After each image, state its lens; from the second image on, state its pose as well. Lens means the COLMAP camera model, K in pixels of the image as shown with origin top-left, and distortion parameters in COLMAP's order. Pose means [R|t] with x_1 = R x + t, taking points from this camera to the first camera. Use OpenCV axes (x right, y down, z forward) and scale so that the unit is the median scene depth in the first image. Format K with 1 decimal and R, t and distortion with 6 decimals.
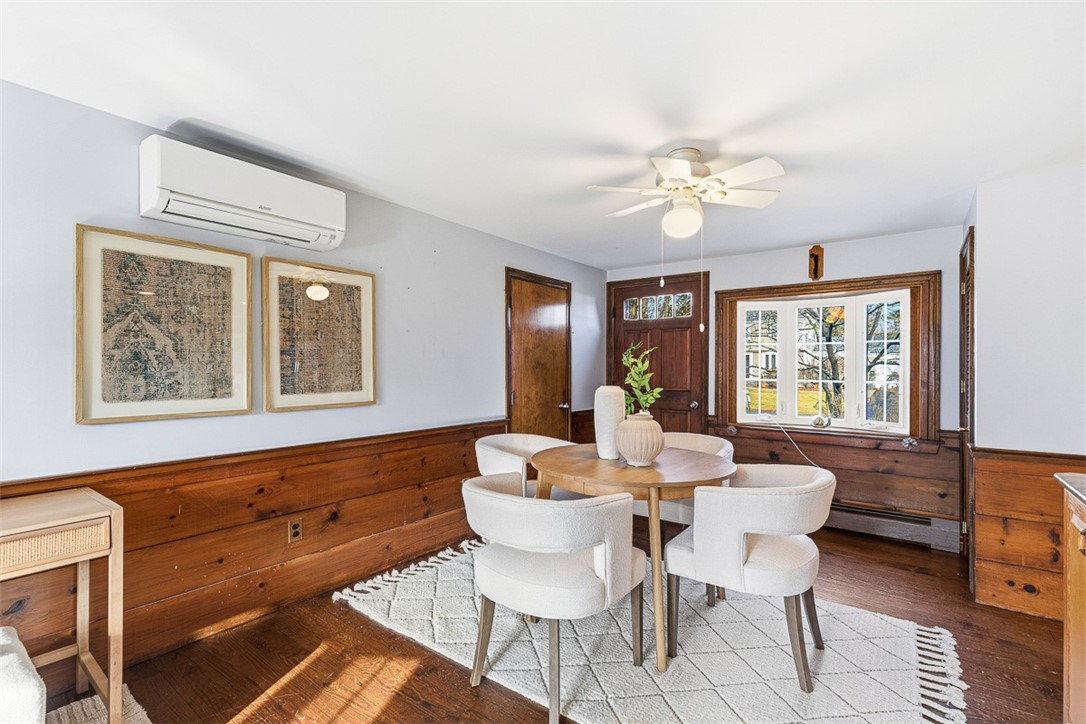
lens RADIAL K [[493.8, 0, 543.3], [0, 493.8, 364.2], [0, 0, 1]] dist [0.012871, -0.002835]
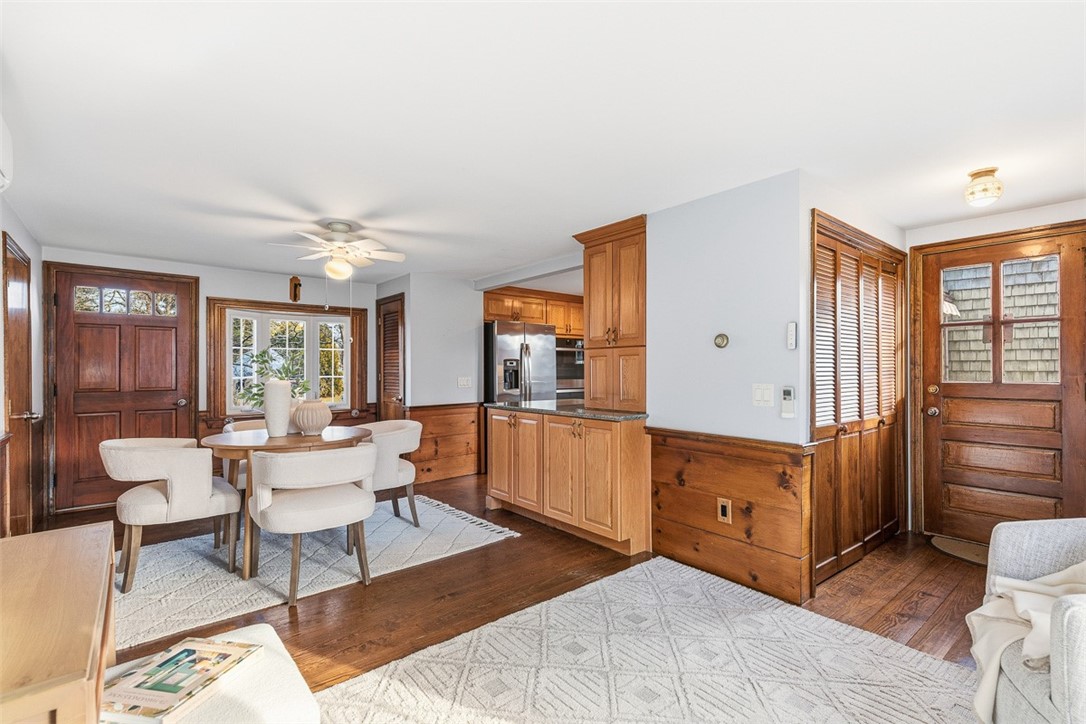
lens RADIAL K [[493.8, 0, 546.6], [0, 493.8, 366.0], [0, 0, 1]] dist [0.012871, -0.002835]
pose [[0.226377, 0.002358, 0.974037, -0.553673], [-0.003328, 0.999993, -0.001647, 0.004645], [-0.974034, -0.002869, 0.226383, 0.020371]]
